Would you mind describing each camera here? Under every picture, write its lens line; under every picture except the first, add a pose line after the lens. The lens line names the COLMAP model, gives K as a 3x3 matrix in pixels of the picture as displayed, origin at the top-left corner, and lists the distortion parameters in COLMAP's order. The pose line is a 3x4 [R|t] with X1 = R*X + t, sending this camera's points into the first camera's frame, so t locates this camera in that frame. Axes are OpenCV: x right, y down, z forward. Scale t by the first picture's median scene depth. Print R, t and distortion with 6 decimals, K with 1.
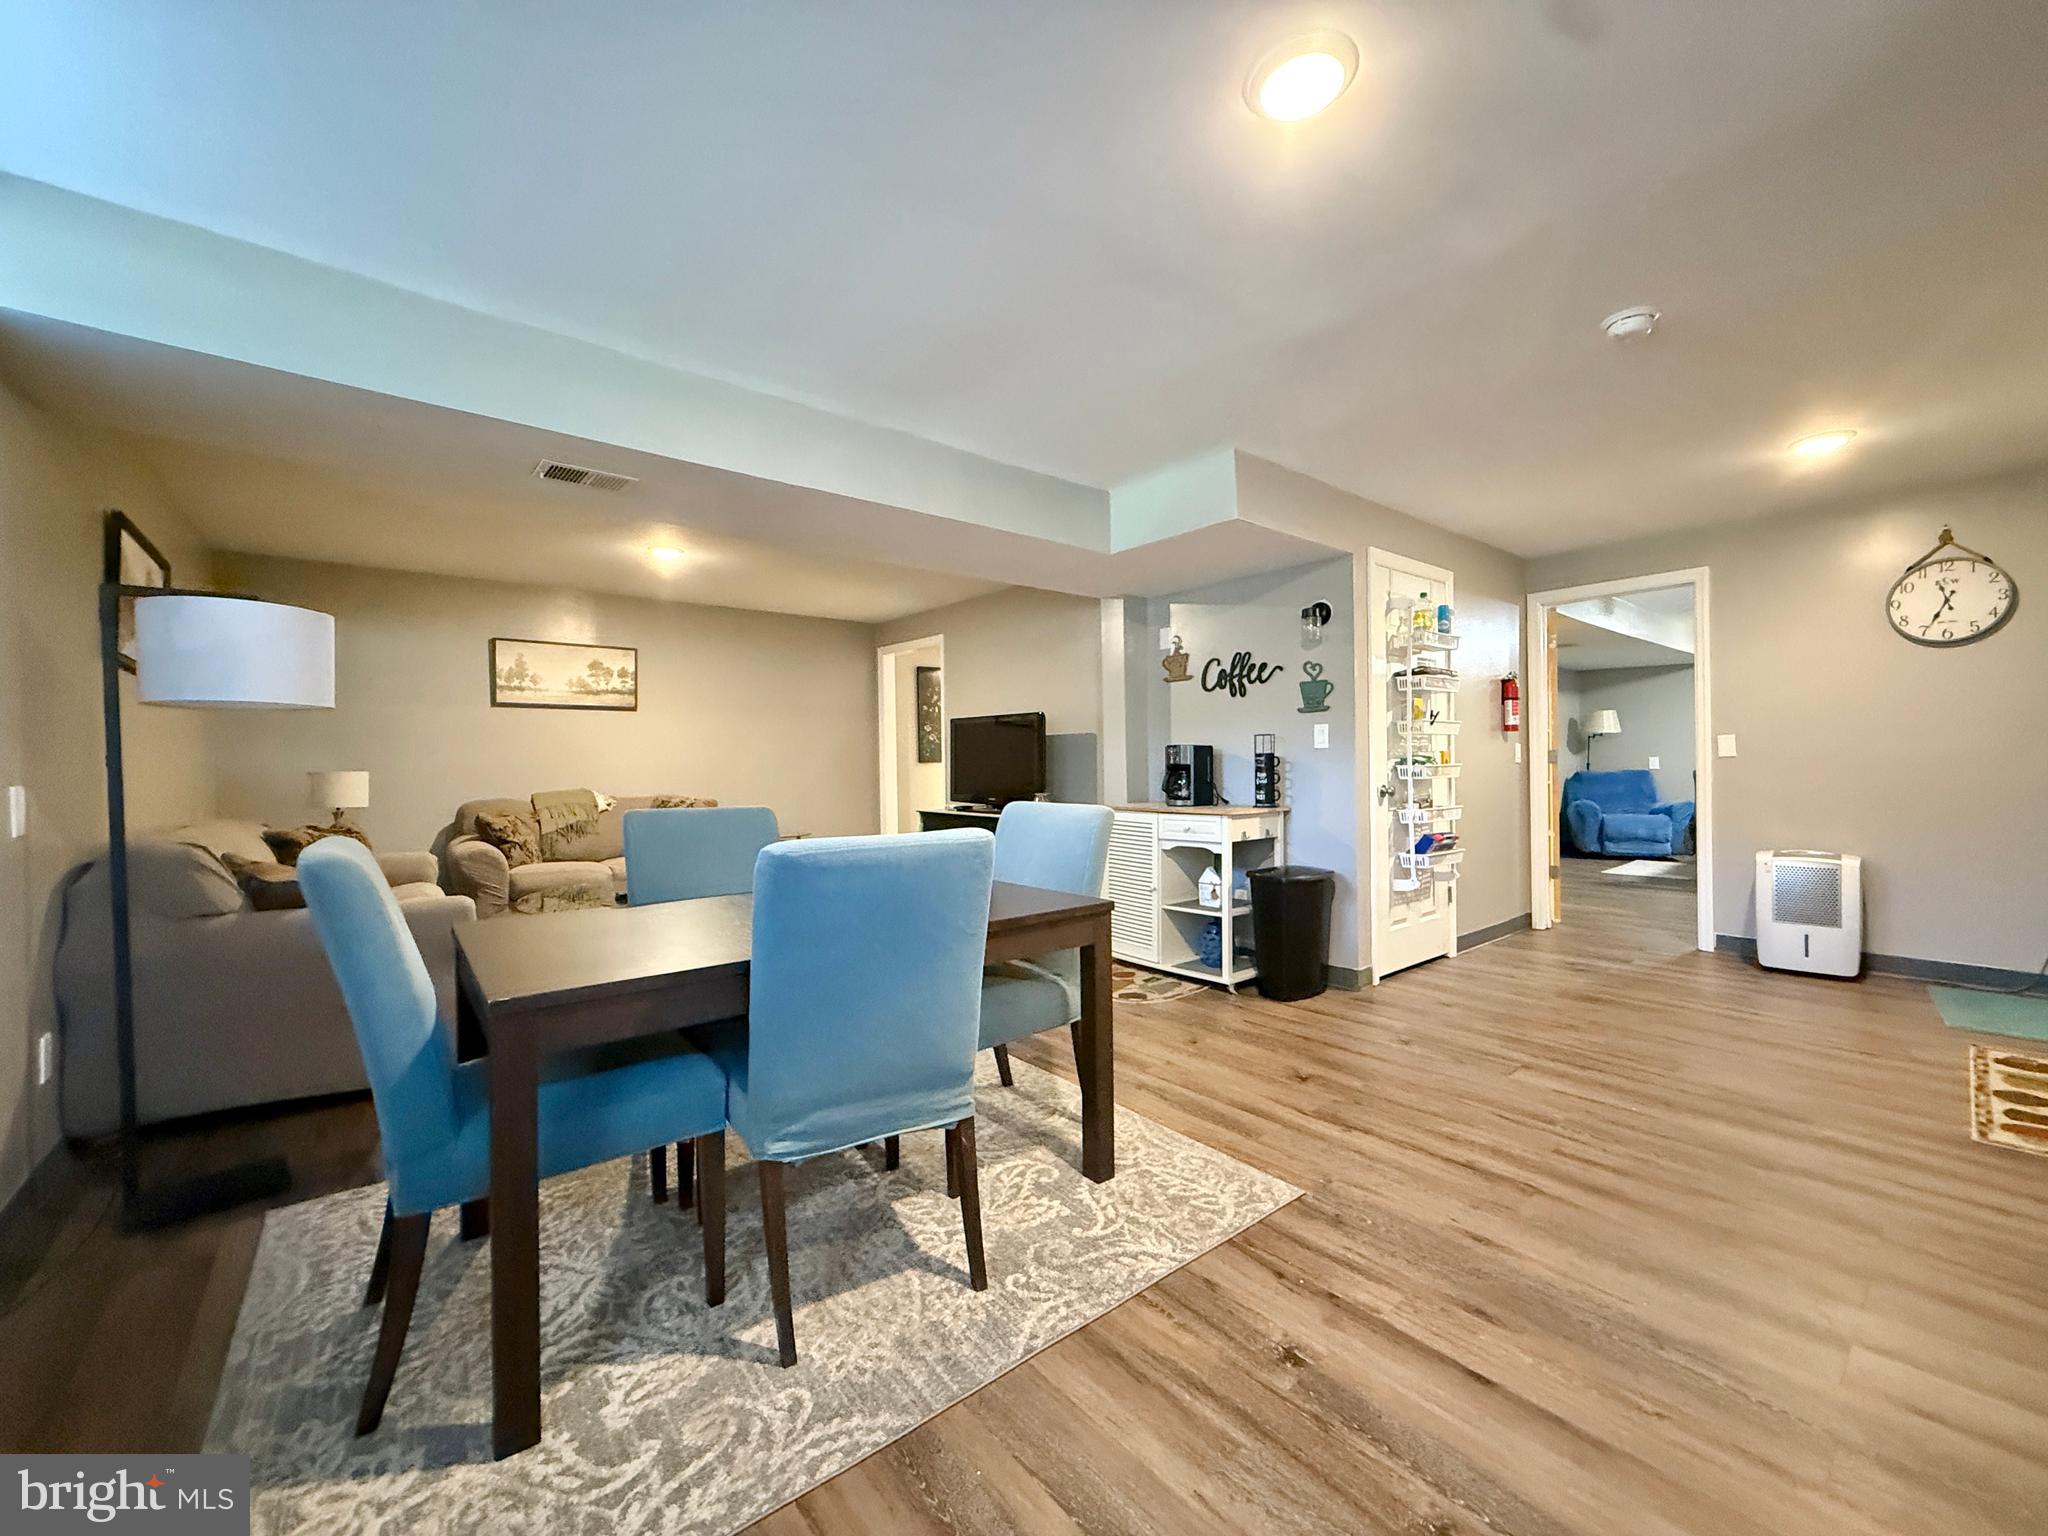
lens RADIAL K [[812.3, 0, 1019.2], [0, 812.3, 763.4], [0, 0, 1]] dist [-0.001053, 0.000052]
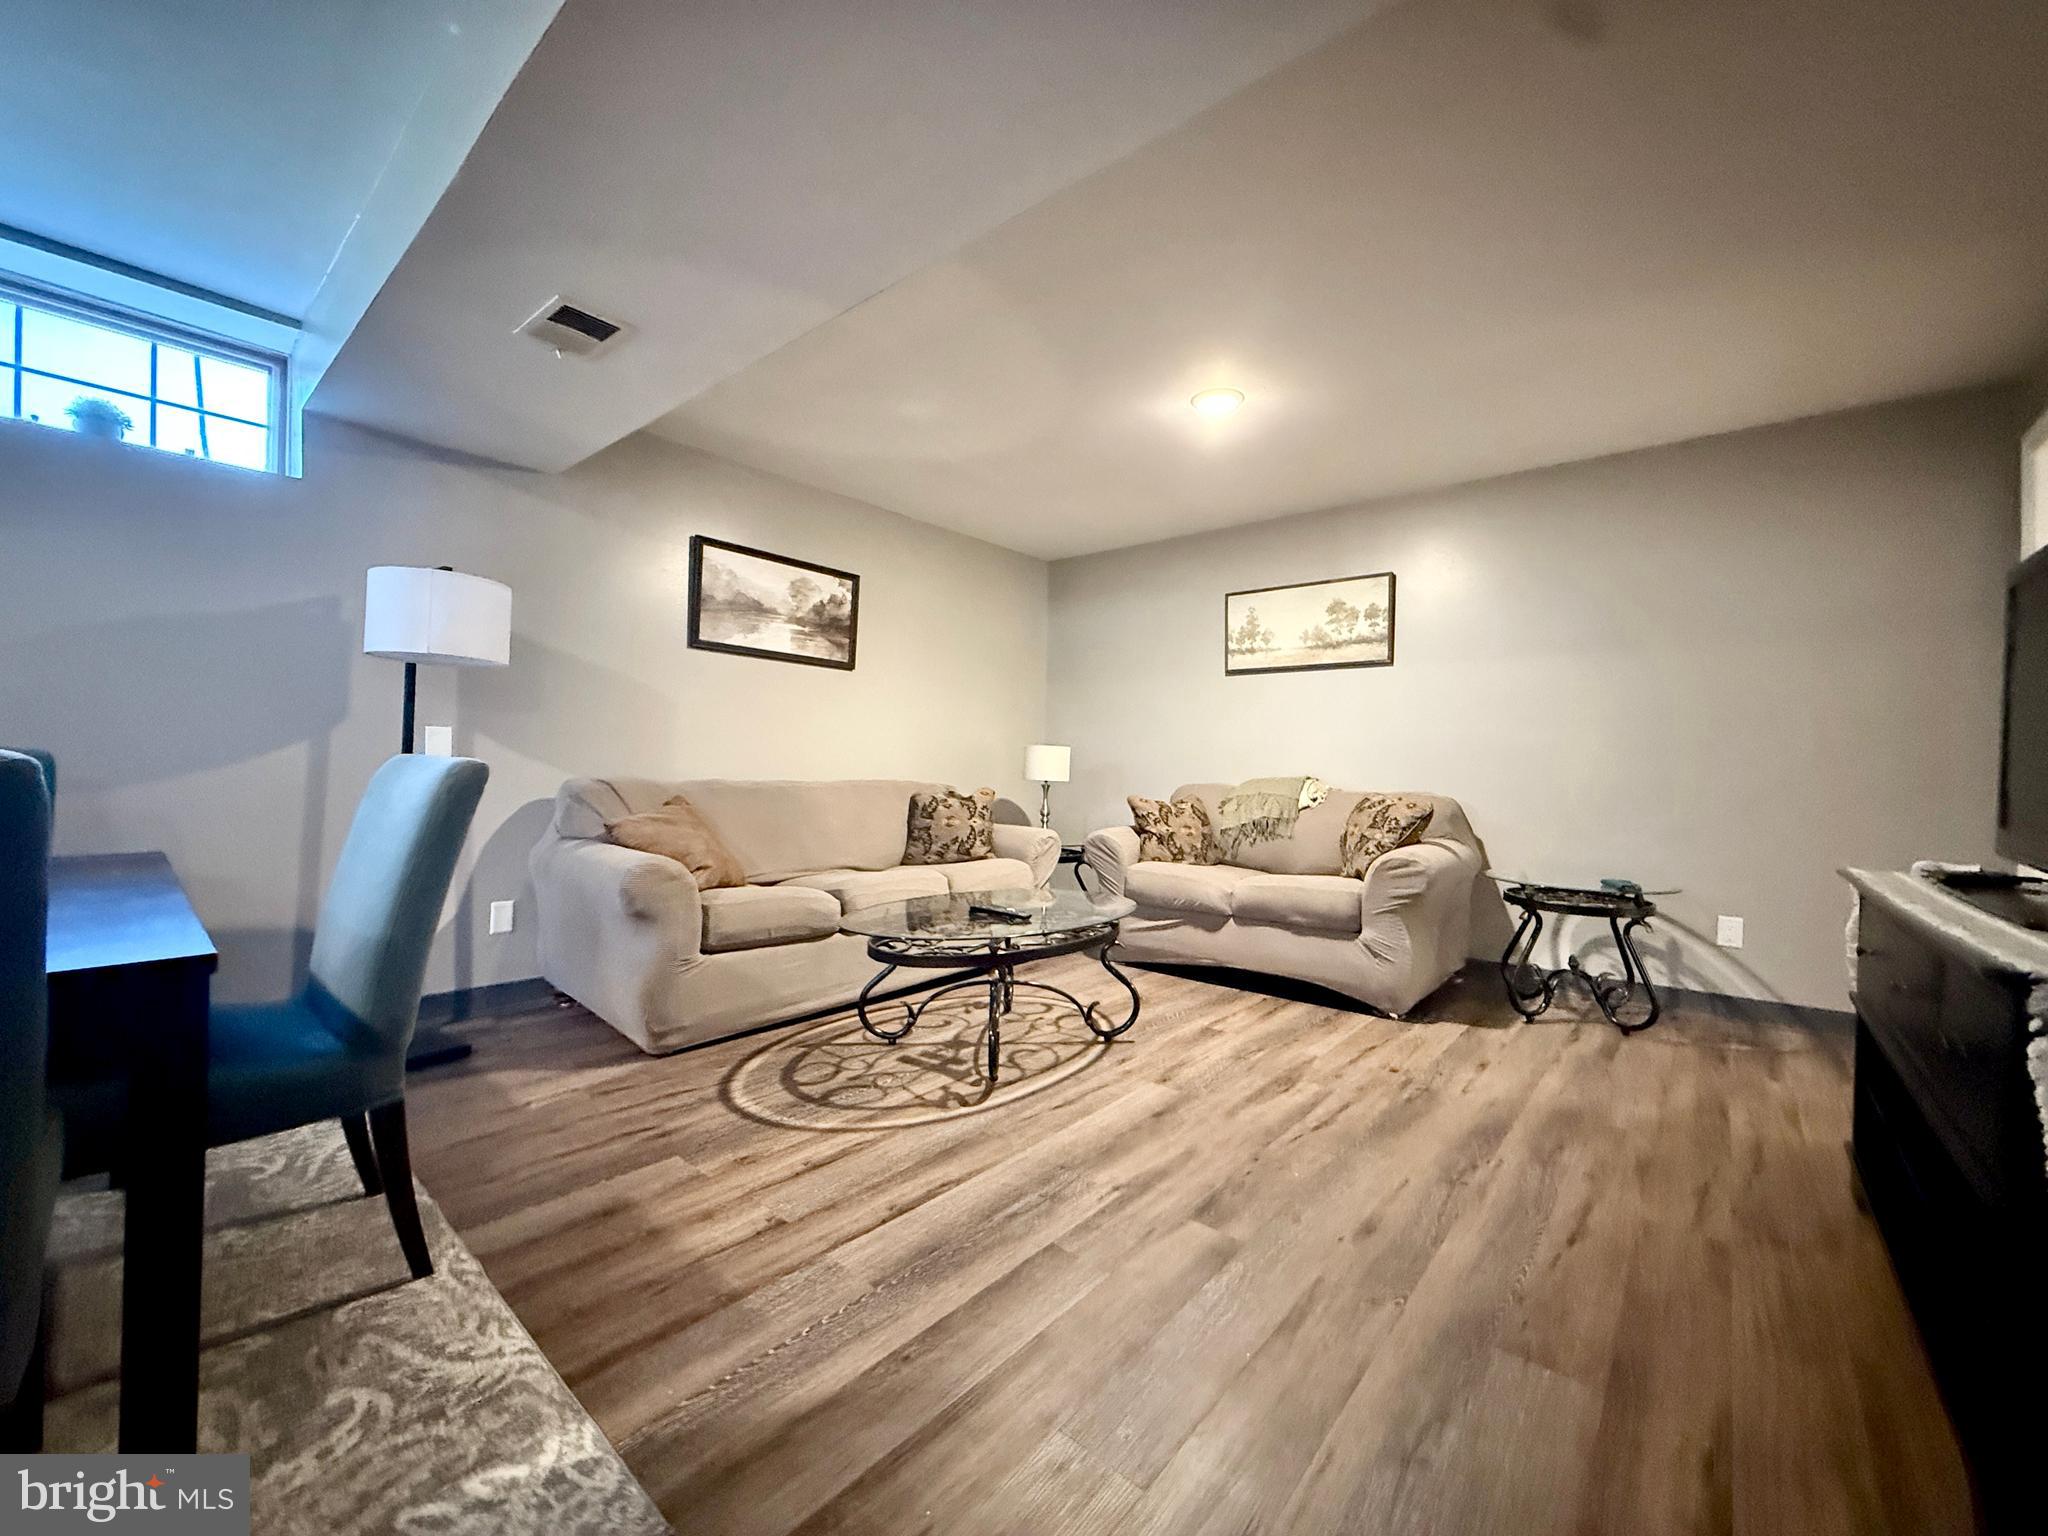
lens RADIAL K [[812.3, 0, 1024.0], [0, 812.3, 768.0], [0, 0, 1]] dist [0.000457, 0.000229]
pose [[0.176903, 0.015803, -0.984101, 0.193738], [-0.023991, 0.999643, 0.011740, 0.027644], [0.983936, 0.021533, 0.177219, 0.823515]]
